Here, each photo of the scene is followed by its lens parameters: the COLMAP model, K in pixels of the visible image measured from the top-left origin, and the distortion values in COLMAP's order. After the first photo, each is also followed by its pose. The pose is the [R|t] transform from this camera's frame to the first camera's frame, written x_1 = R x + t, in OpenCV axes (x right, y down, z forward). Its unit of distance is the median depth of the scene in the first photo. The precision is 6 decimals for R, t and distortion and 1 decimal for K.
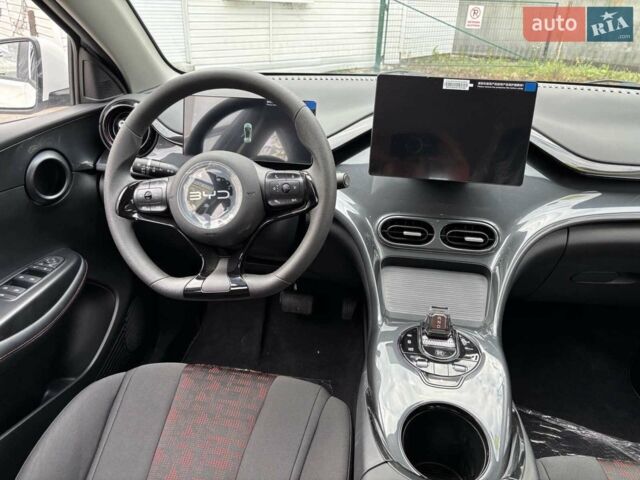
lens RADIAL K [[489.4, 0, 320.0], [0, 489.4, 240.0], [0, 0, 1]] dist [0.061079, -0.093972]
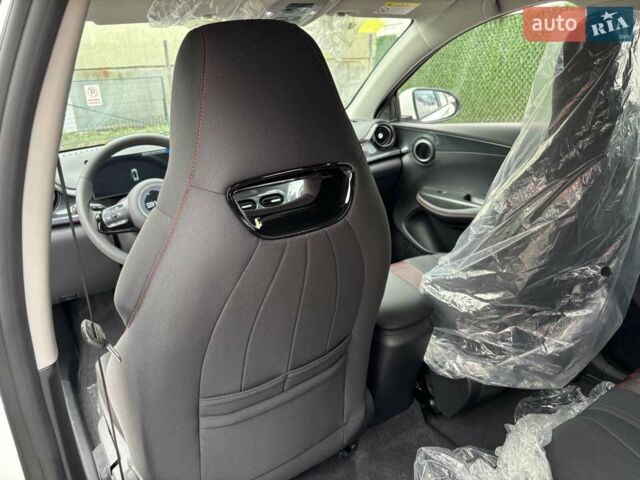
lens RADIAL K [[489.4, 0, 320.0], [0, 489.4, 240.0], [0, 0, 1]] dist [0.061079, -0.093972]
pose [[0.733284, -0.291213, 0.614402, -0.779073], [0.368275, 0.929716, 0.001132, 0.204167], [-0.571549, 0.225439, 0.788993, -0.571237]]
